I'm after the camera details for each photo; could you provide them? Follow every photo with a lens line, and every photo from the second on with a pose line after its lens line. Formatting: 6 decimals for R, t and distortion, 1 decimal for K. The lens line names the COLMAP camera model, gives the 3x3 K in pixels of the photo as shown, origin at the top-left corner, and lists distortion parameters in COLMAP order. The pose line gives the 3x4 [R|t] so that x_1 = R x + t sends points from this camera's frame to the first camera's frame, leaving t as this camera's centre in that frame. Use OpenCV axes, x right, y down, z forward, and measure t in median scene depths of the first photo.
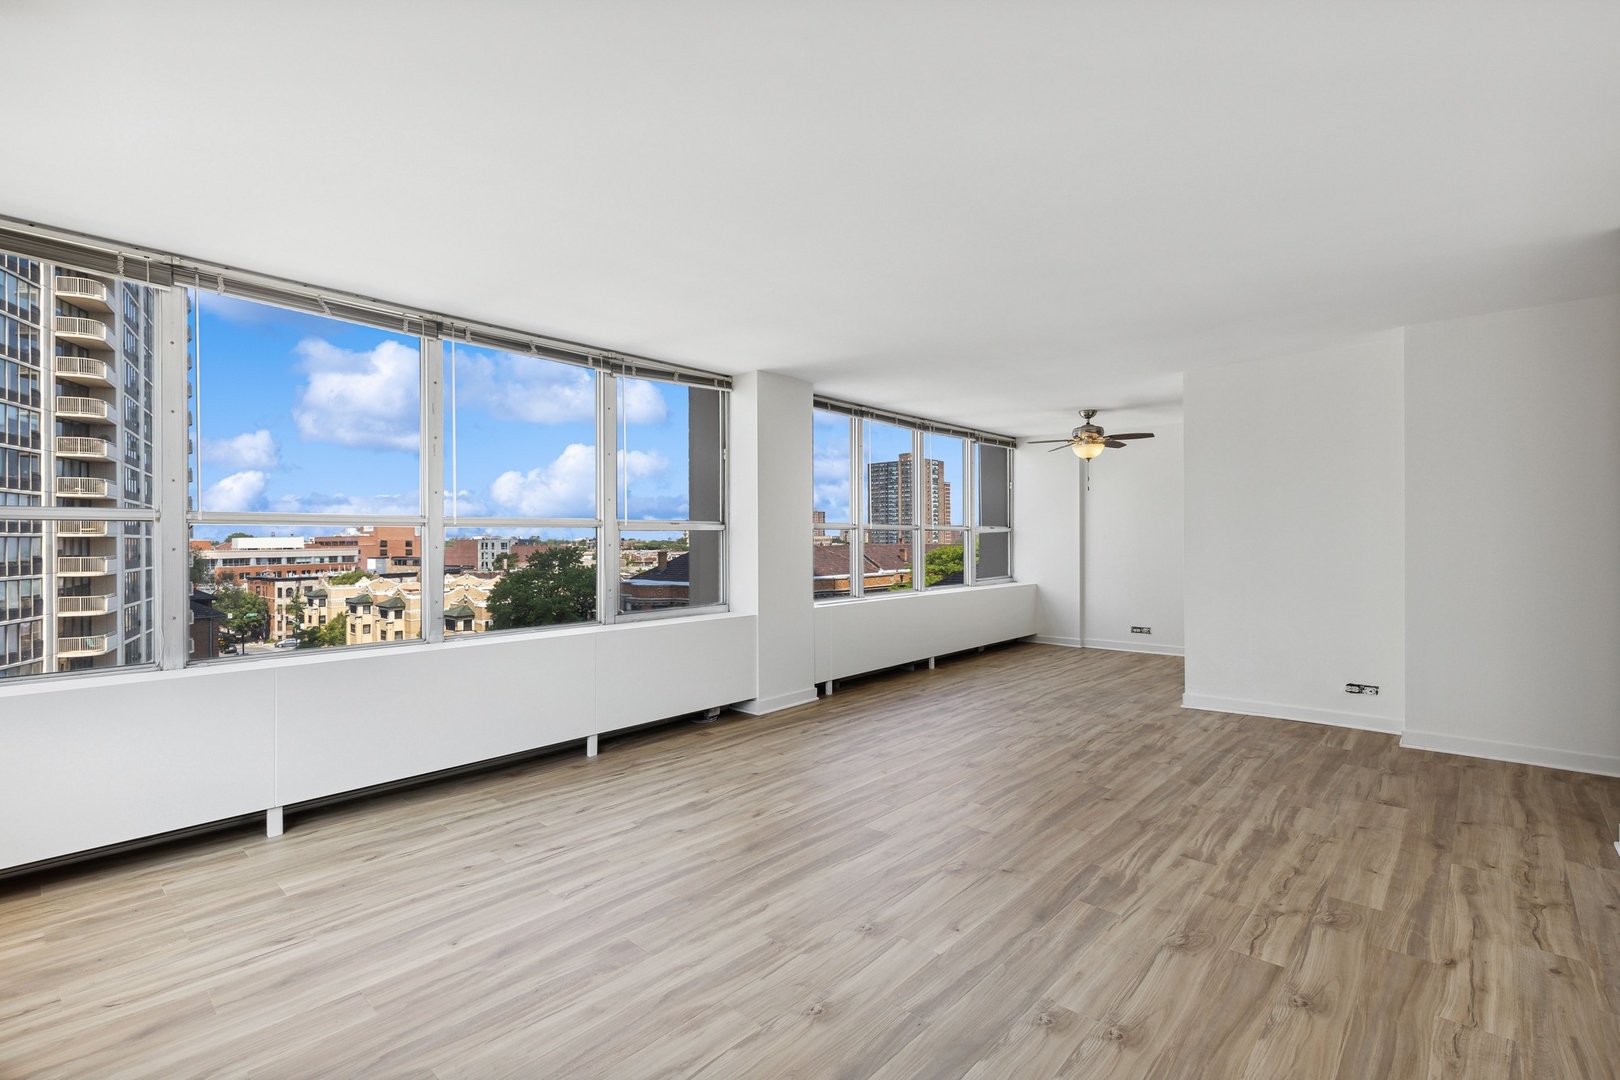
lens RADIAL K [[736.8, 0, 802.3], [0, 736.8, 539.0], [0, 0, 1]] dist [0.005336, -0.000132]
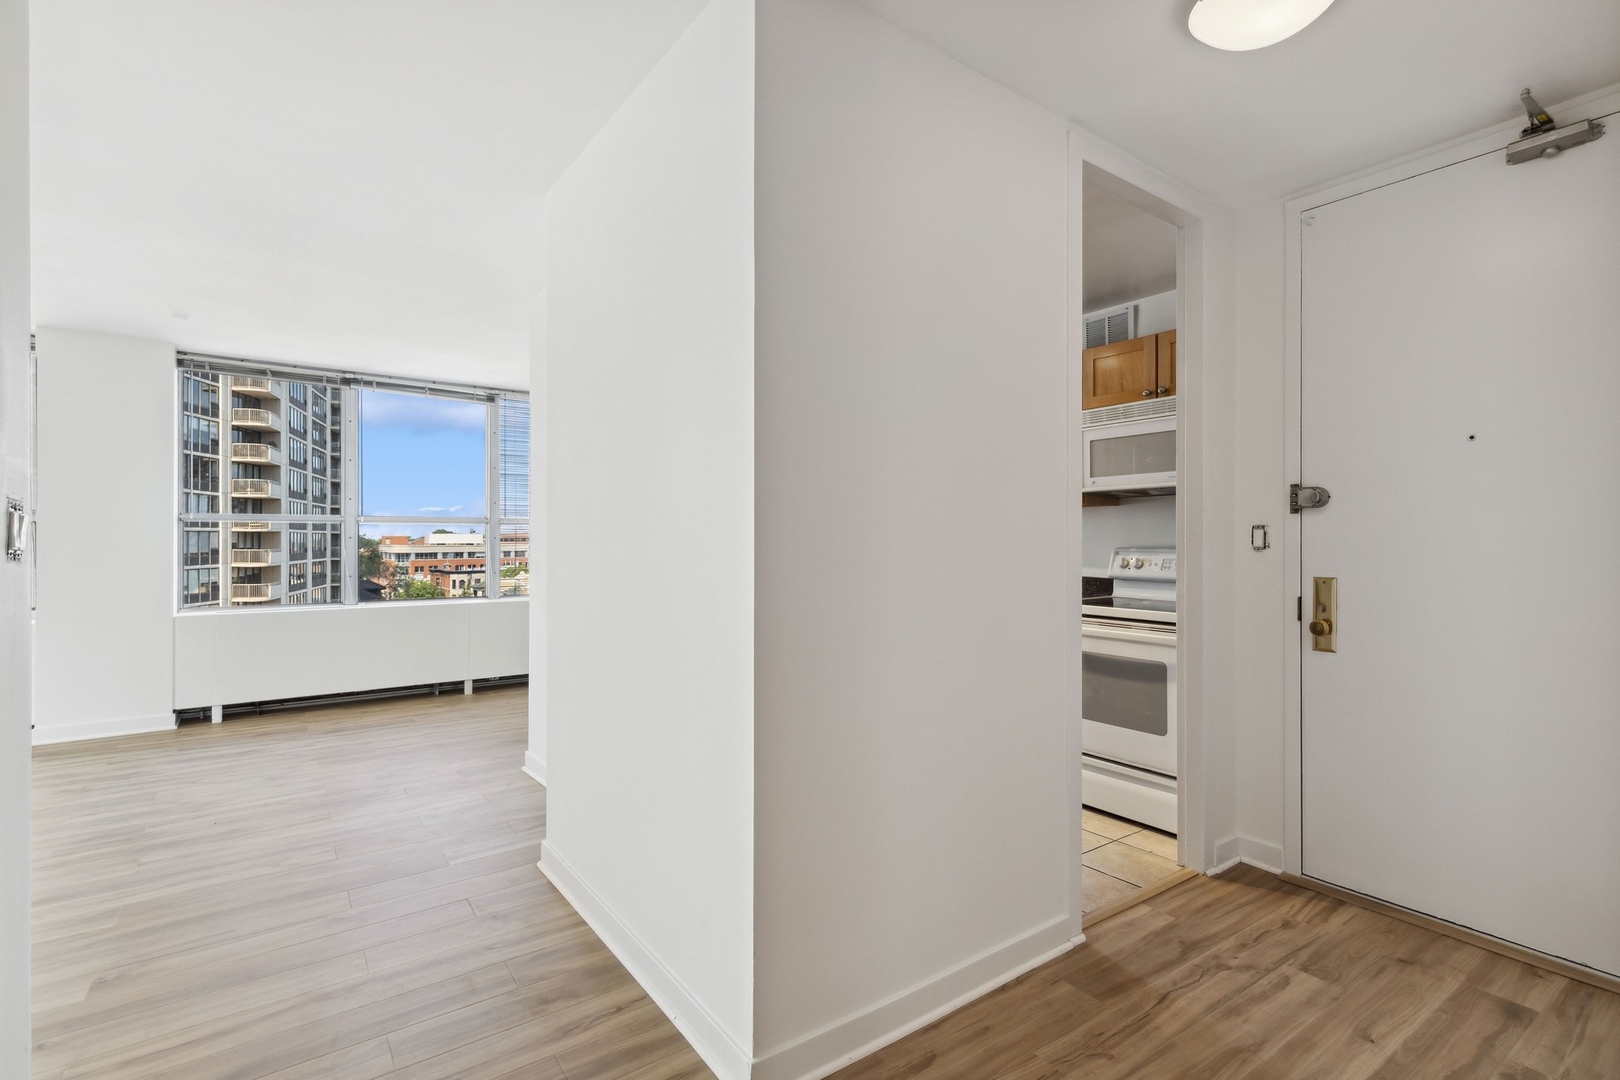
lens RADIAL K [[764.2, 0, 810.0], [0, 764.2, 540.0], [0, 0, 1]] dist [0.000415, -0.000027]
pose [[0.977349, 0.006798, -0.211524, 1.152518], [-0.006115, 0.999974, 0.003882, 0.001033], [0.211545, -0.002501, 0.977365, 0.414775]]
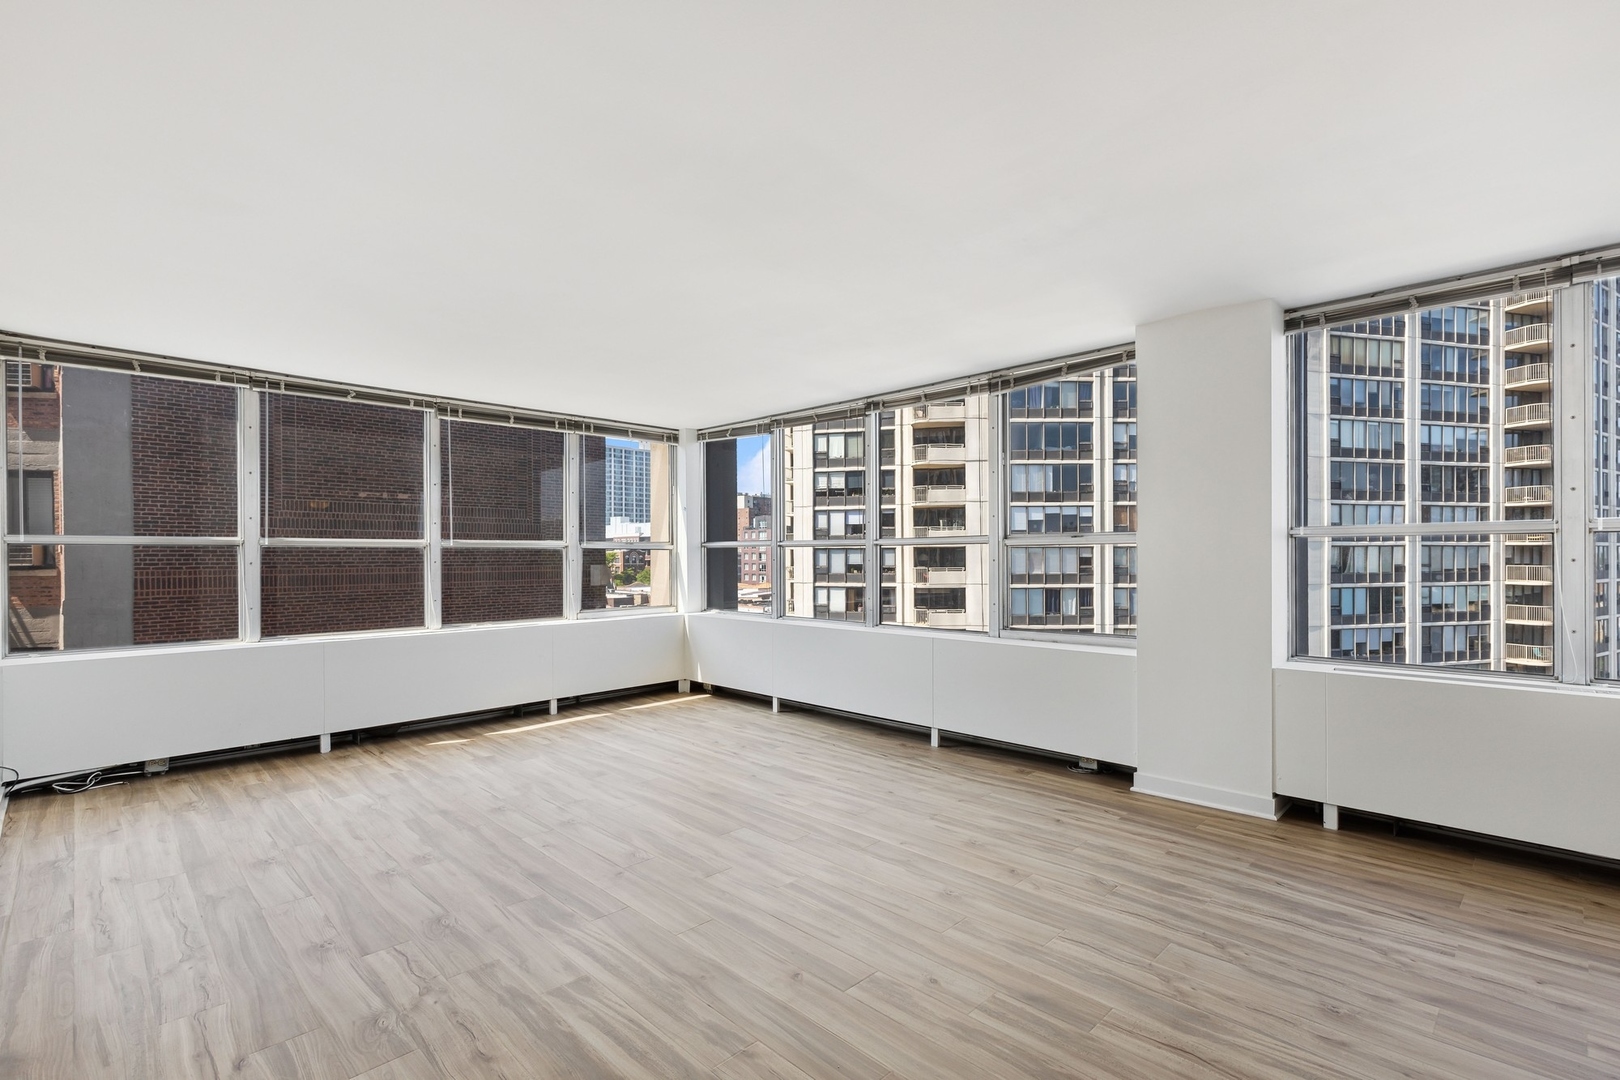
lens RADIAL K [[744.3, 0, 806.9], [0, 744.3, 554.8], [0, 0, 1]] dist [0.005371, -0.000118]
pose [[-0.049235, 0.004832, -0.998776, 0.841480], [0.006145, 0.999971, 0.004535, -0.005213], [0.998768, -0.005914, -0.049264, 0.840935]]
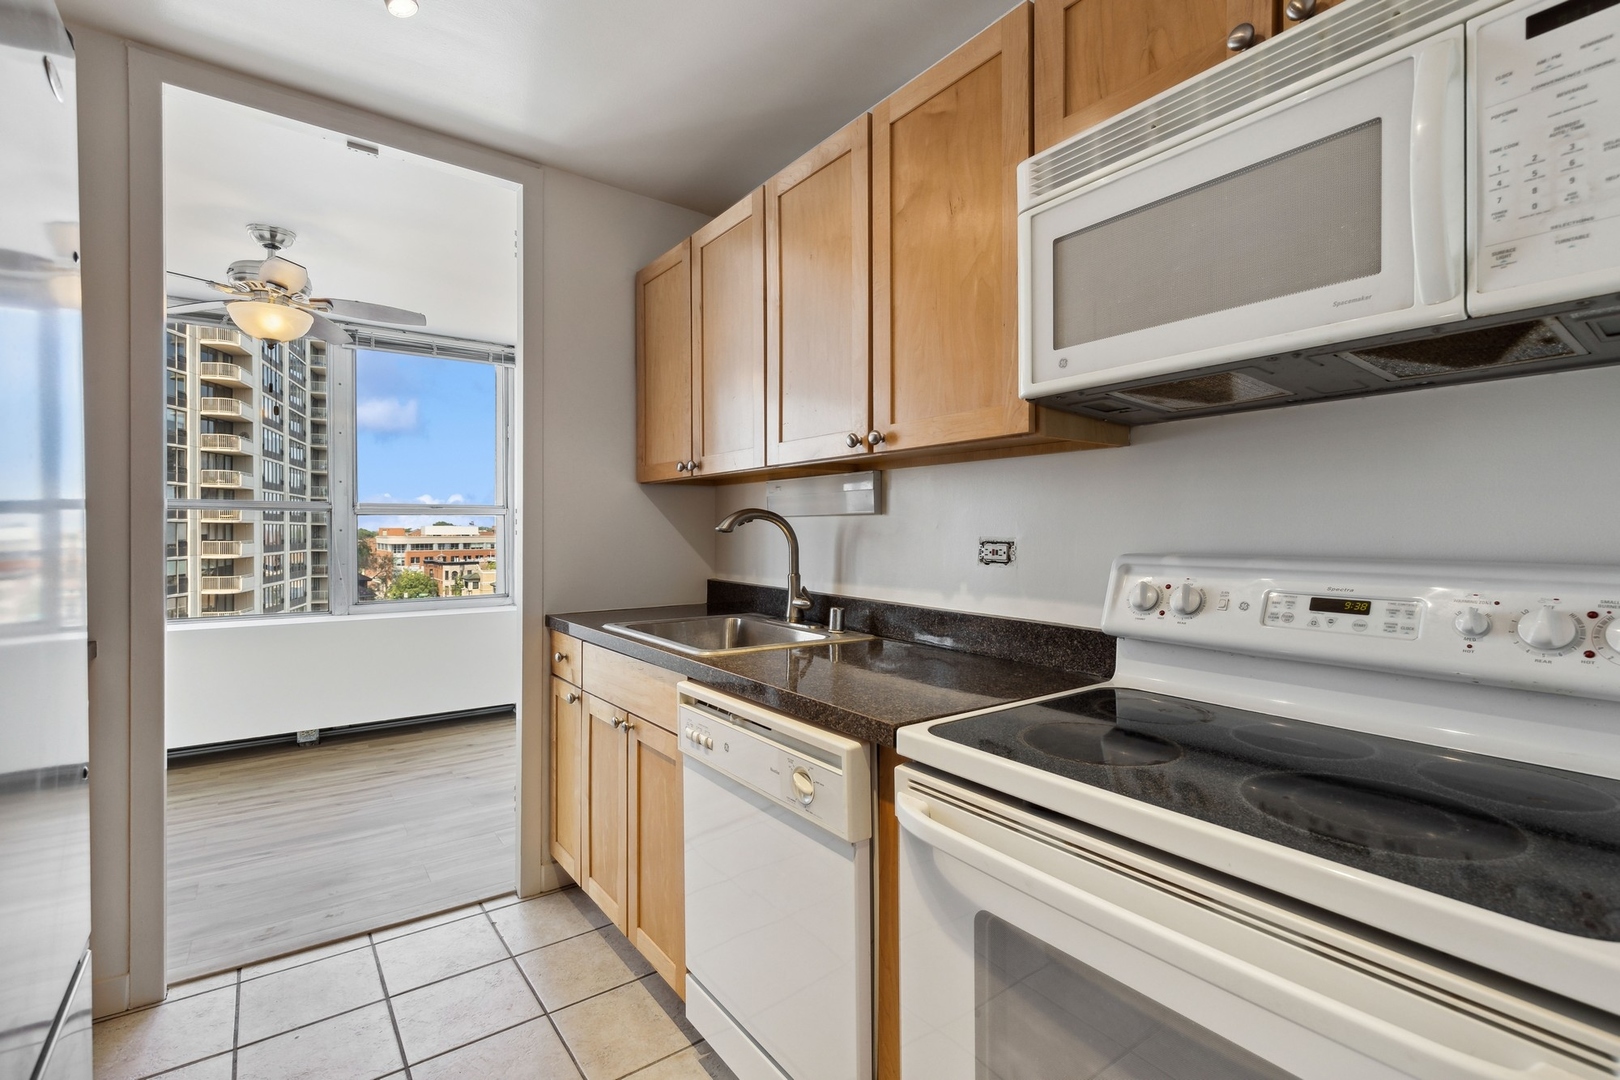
lens RADIAL K [[736.8, 0, 802.3], [0, 736.8, 539.0], [0, 0, 1]] dist [0.005336, -0.000132]
pose [[0.977575, 0.009953, -0.210351, 1.242303], [-0.007335, 0.999886, 0.013224, 0.001474], [0.210459, -0.011385, 0.977536, 1.008195]]
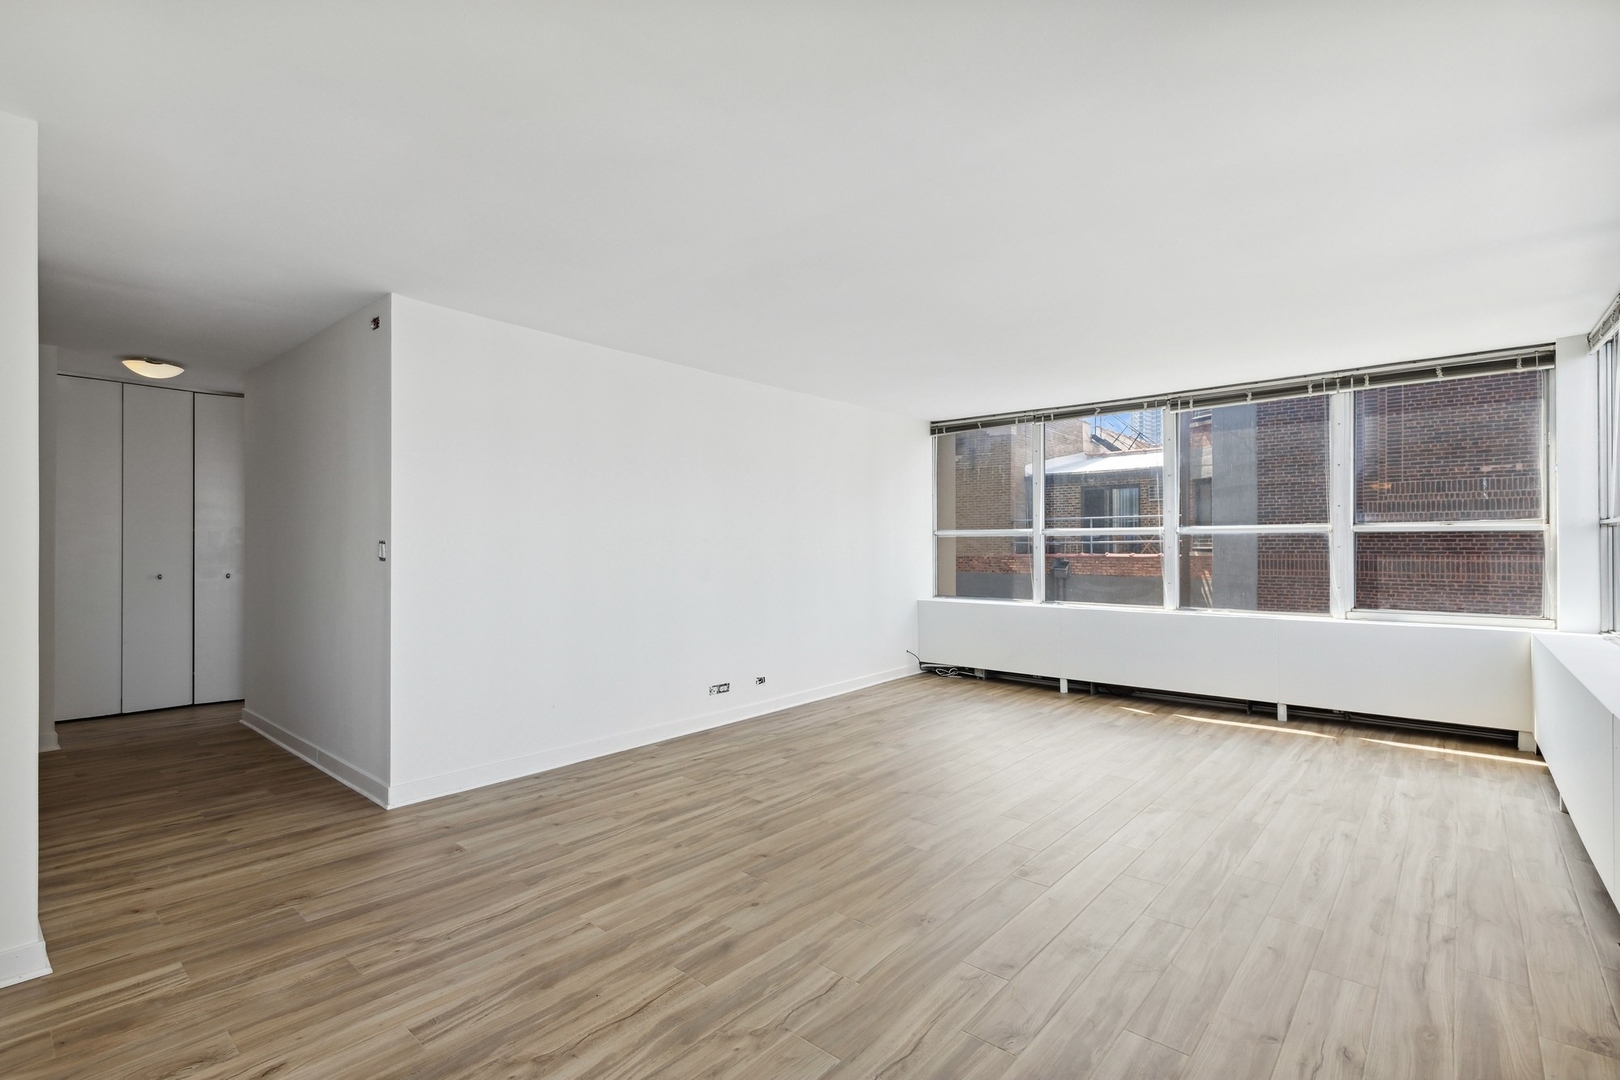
lens RADIAL K [[736.8, 0, 802.3], [0, 736.8, 539.0], [0, 0, 1]] dist [0.005336, -0.000132]
pose [[-0.999776, 0.008812, -0.019233, 0.308987], [0.008992, 0.999916, -0.009320, -0.000459], [0.019149, -0.009491, -0.999772, 1.488757]]
